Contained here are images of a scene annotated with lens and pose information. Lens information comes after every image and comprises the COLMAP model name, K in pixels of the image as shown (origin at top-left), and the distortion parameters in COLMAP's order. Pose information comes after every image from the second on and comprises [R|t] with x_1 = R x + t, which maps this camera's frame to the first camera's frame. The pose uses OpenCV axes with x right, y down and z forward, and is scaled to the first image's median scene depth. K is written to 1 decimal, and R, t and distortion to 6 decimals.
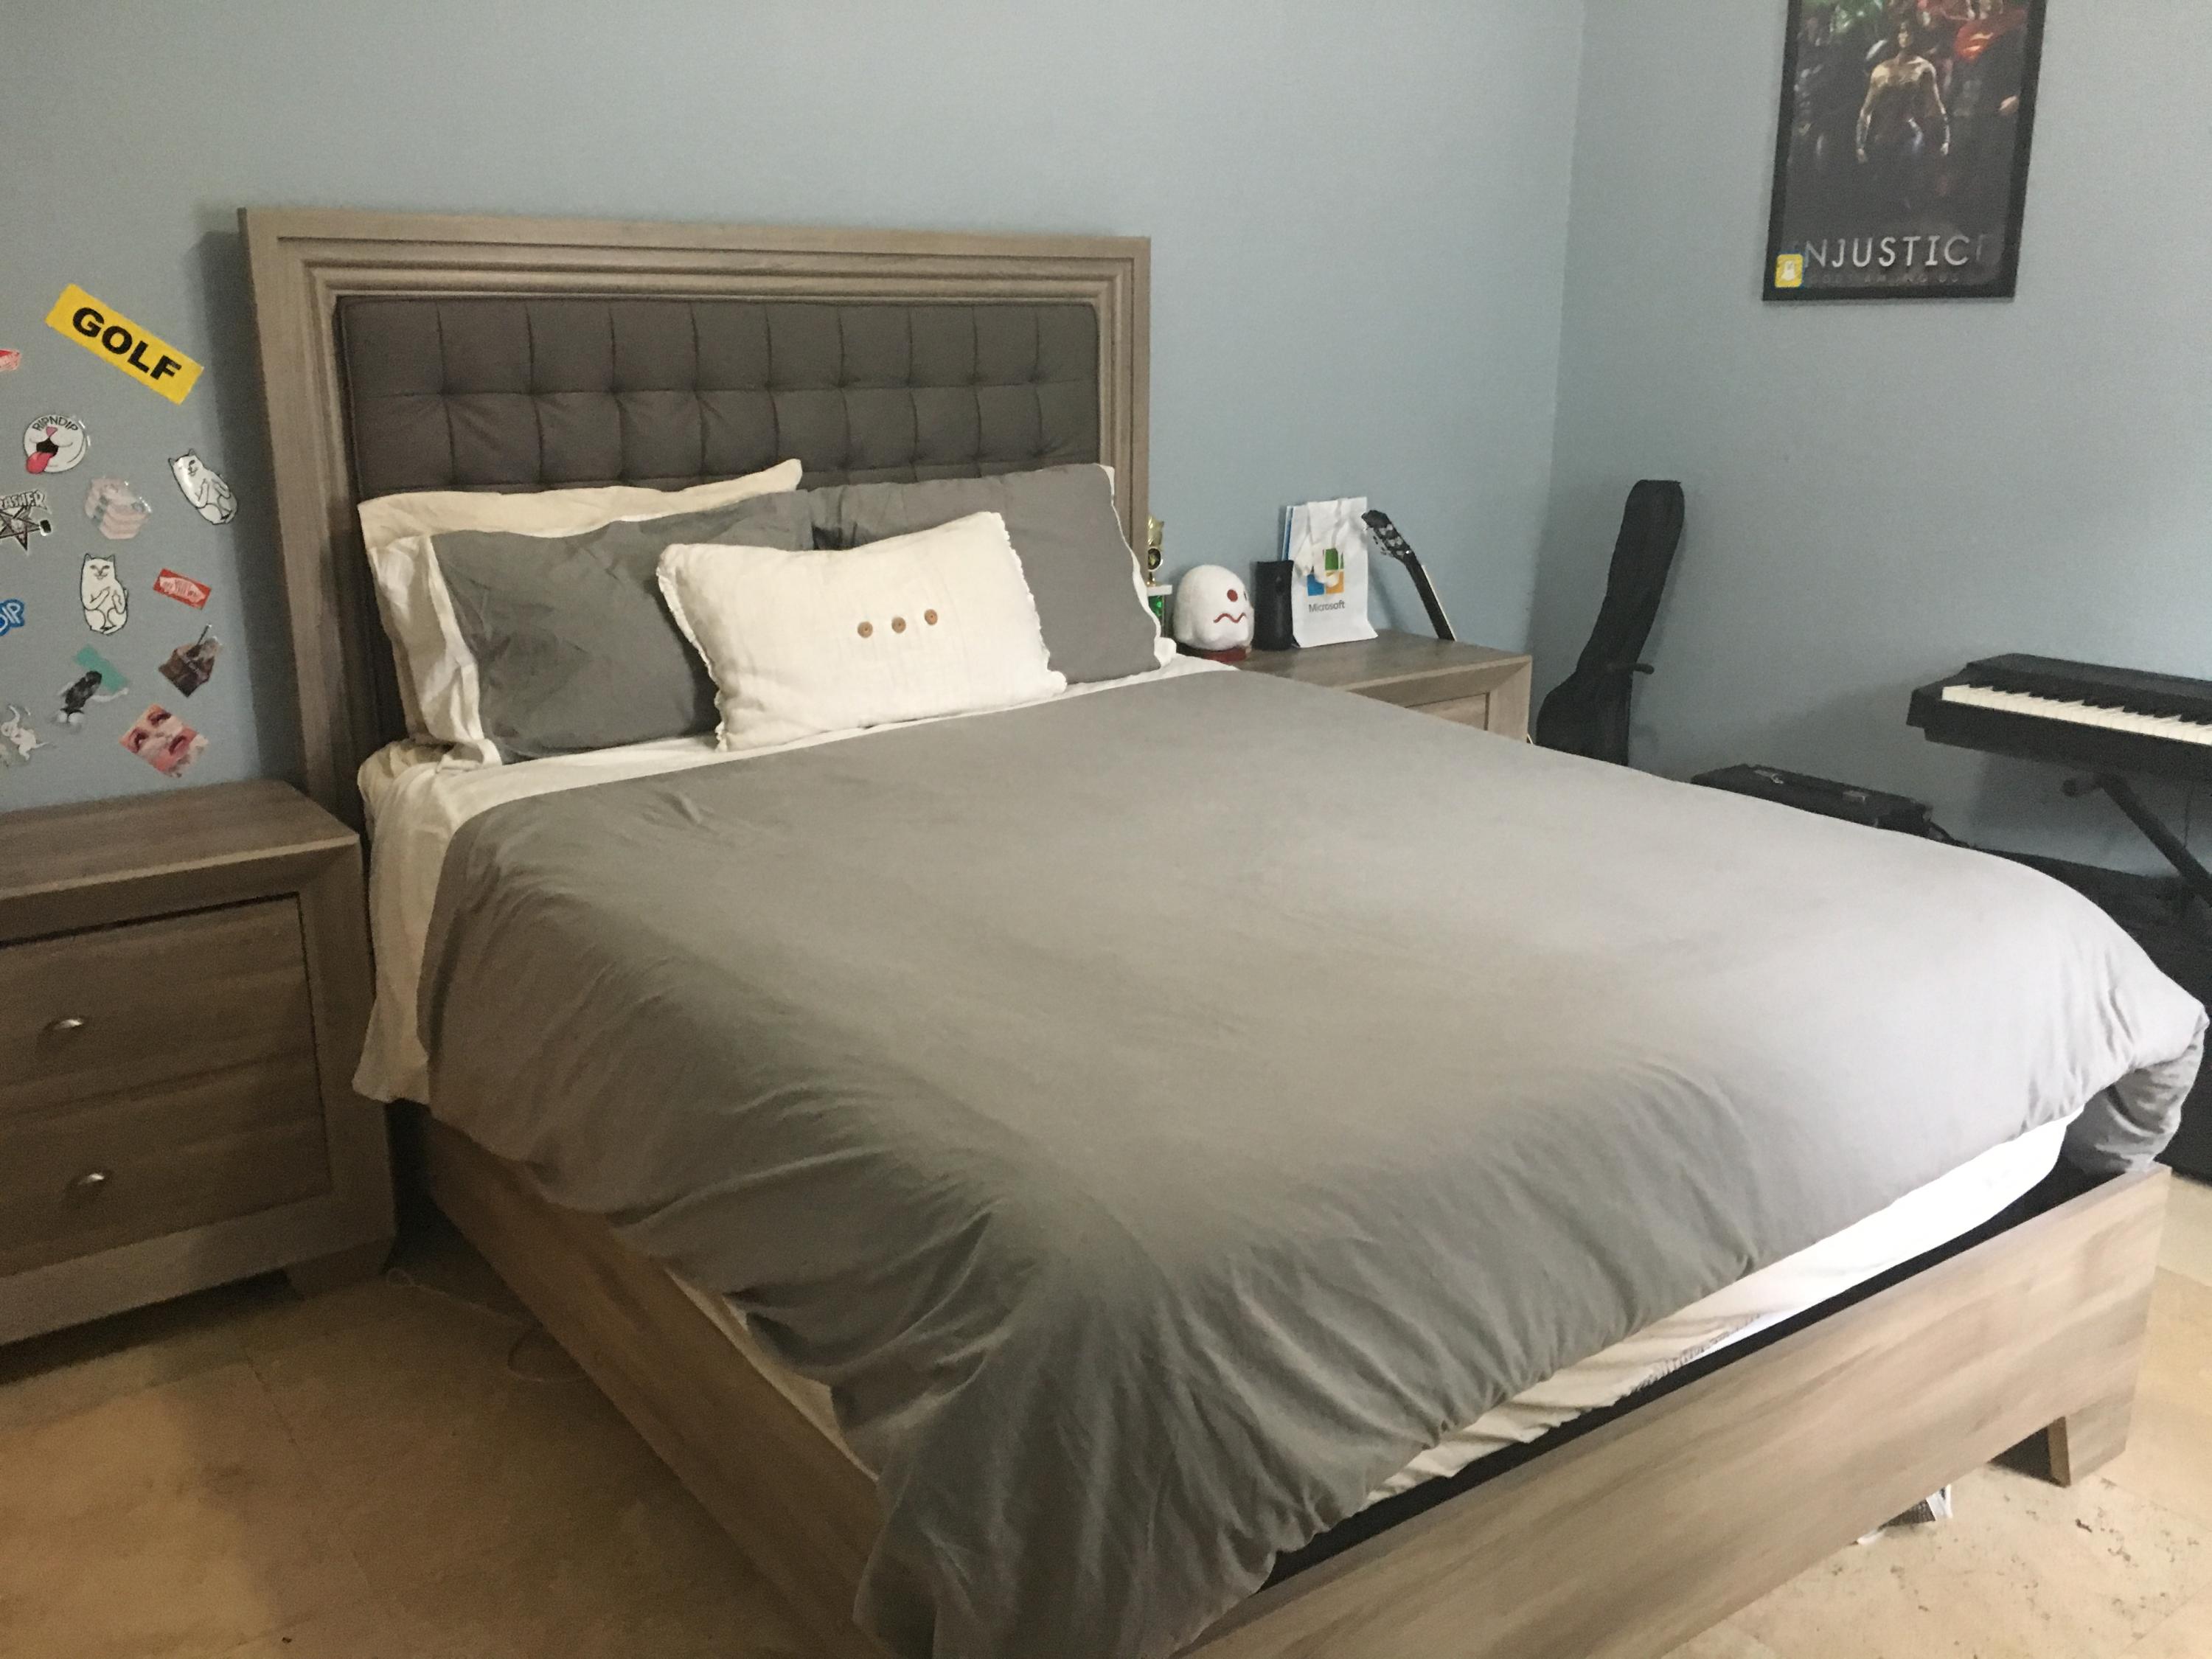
lens RADIAL K [[1874.0, 0, 1102.5], [0, 1874.0, 823.0], [0, 0, 1]] dist [0.088637, -0.126367]
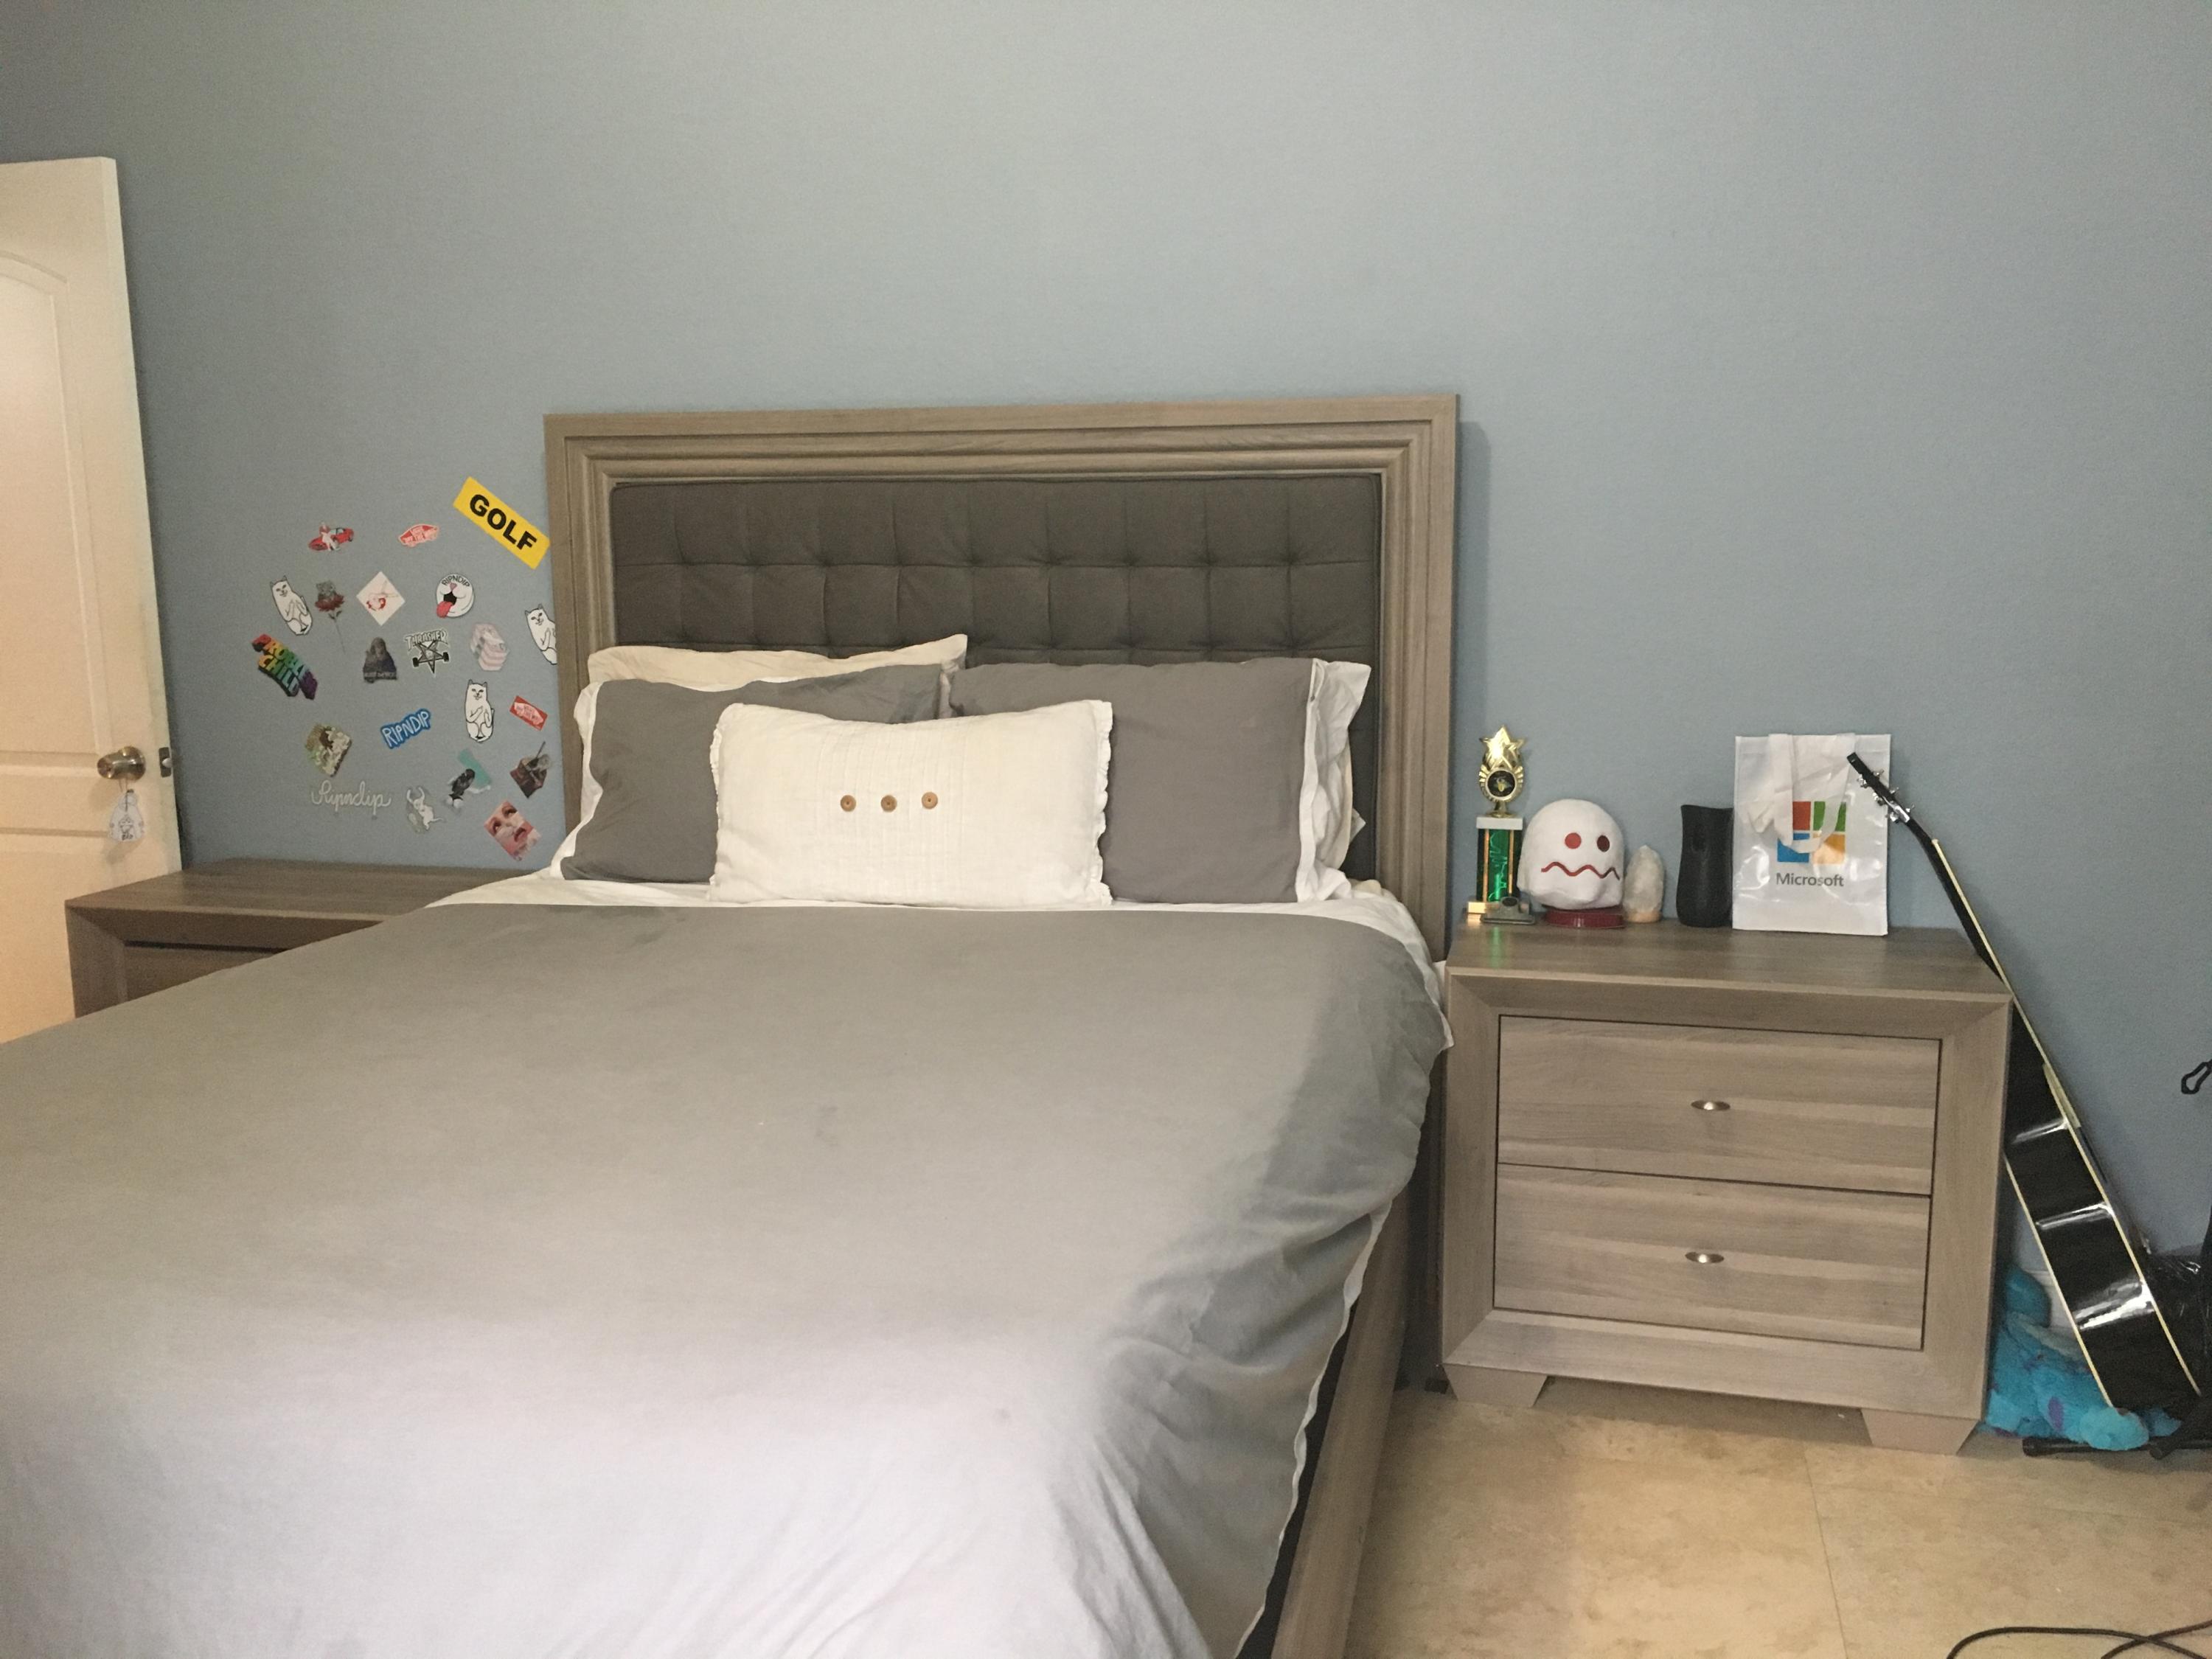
lens RADIAL K [[1874.0, 0, 1110.2], [0, 1874.0, 824.2], [0, 0, 1]] dist [0.088637, -0.126367]
pose [[0.637680, 0.116588, -0.761427, 0.736198], [-0.194800, 0.980757, -0.012969, -0.111175], [0.745263, 0.156596, 0.648120, 0.493844]]
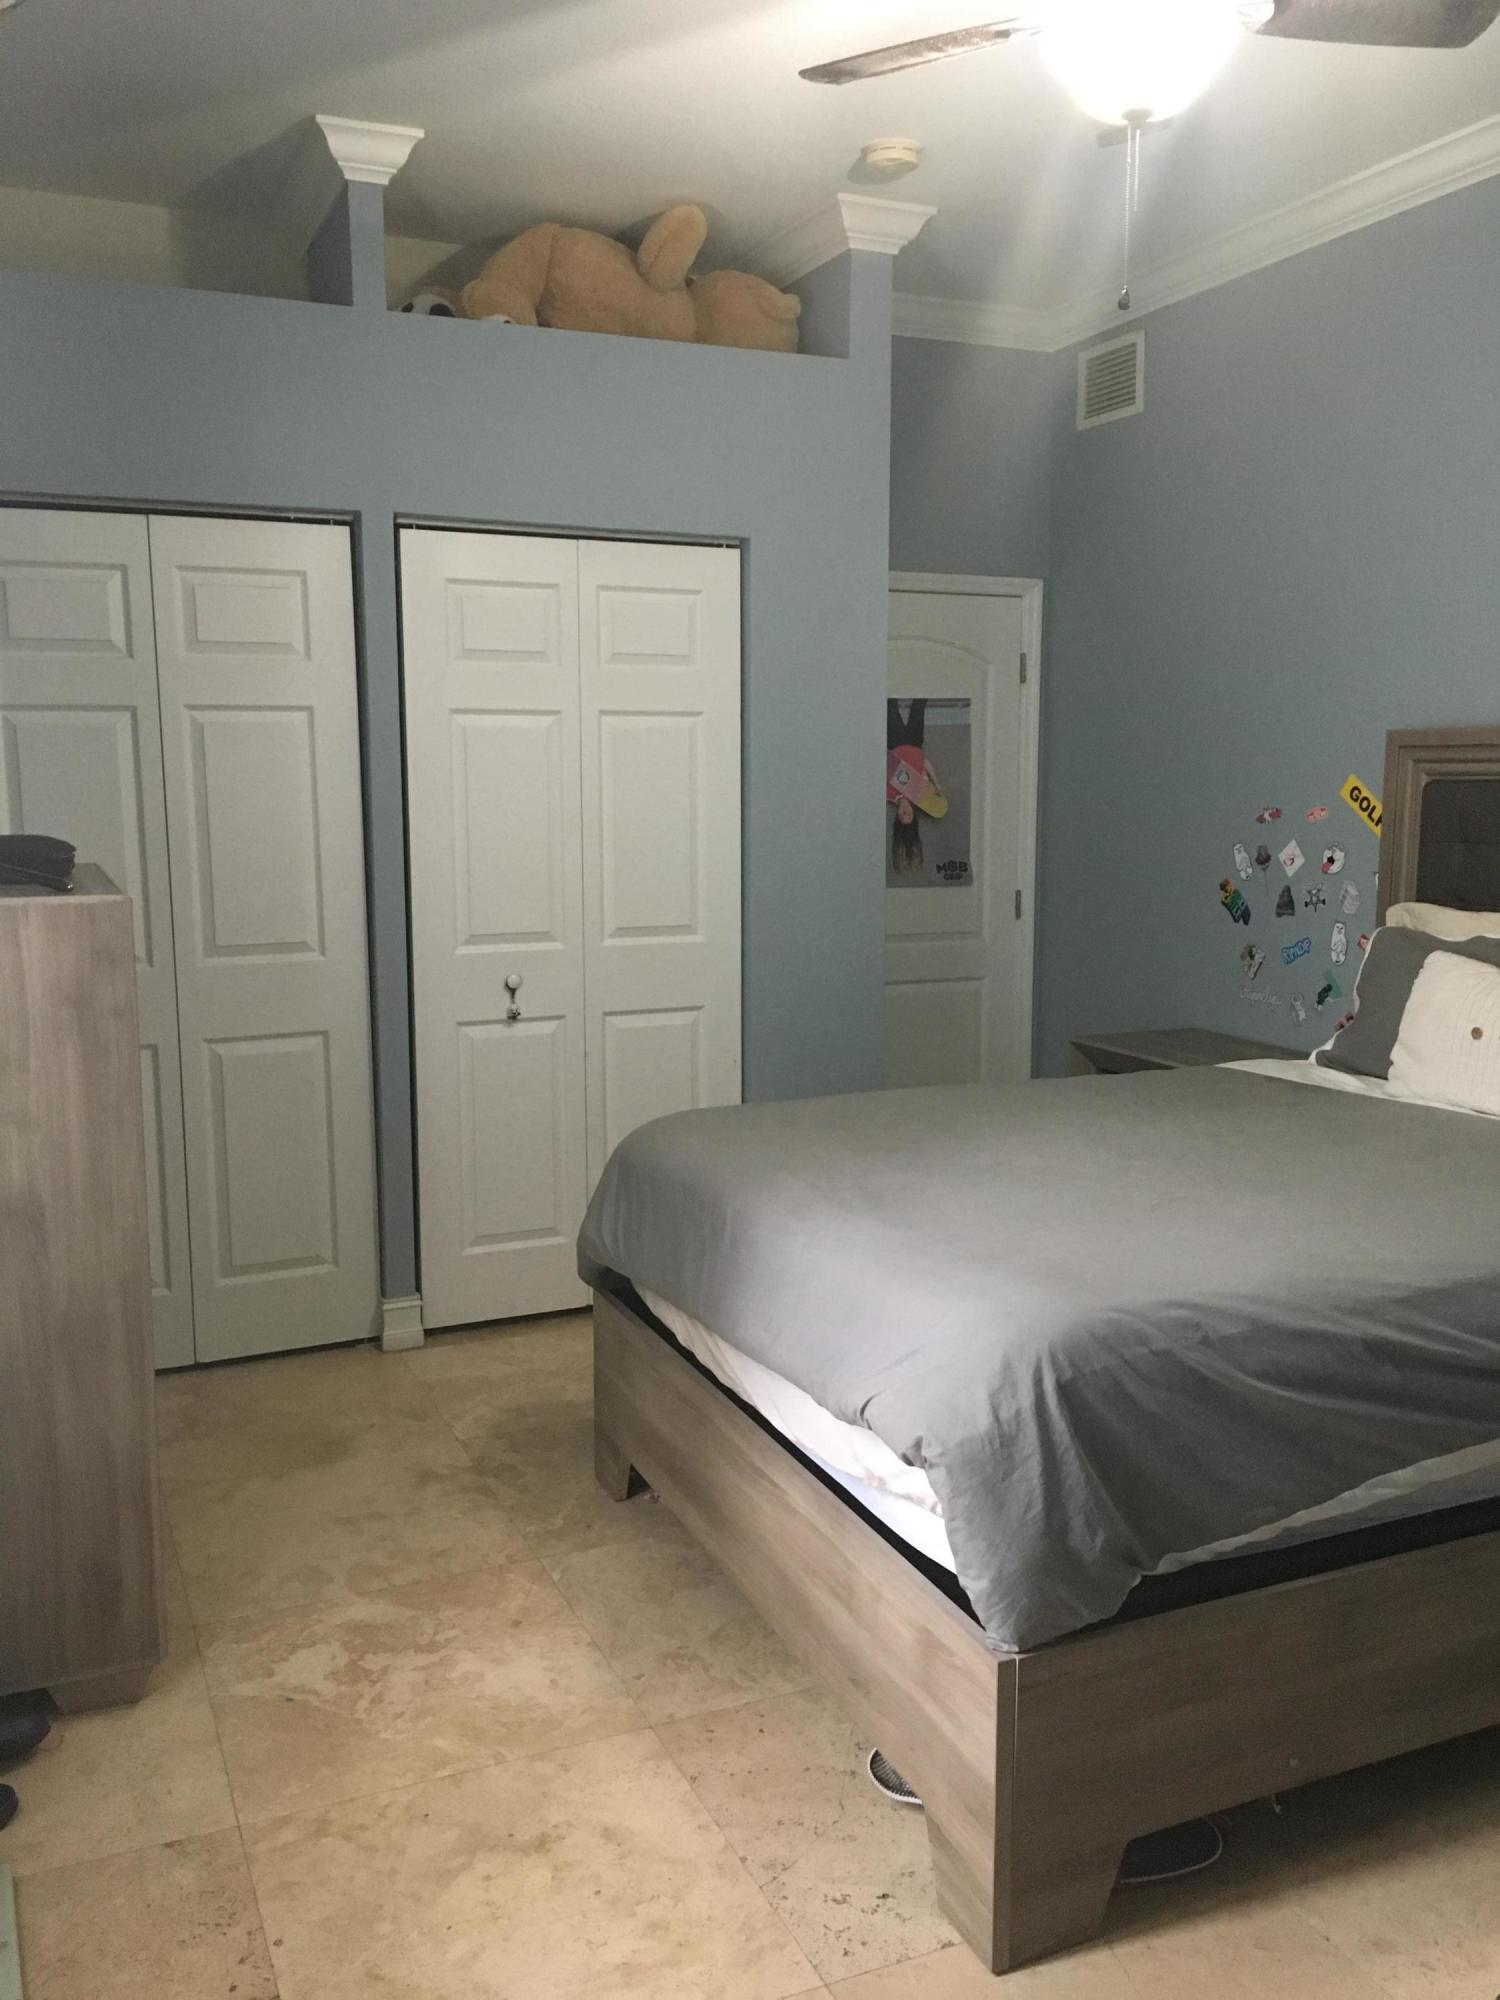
lens RADIAL K [[1694.4, 0, 751.1], [0, 1694.4, 997.1], [0, 0, 1]] dist [0.088637, -0.126367]
pose [[-0.215083, 0.126176, -0.968410, 1.140269], [-0.261666, 0.947916, 0.181621, -0.217349], [0.940888, 0.292464, -0.170865, 0.765567]]
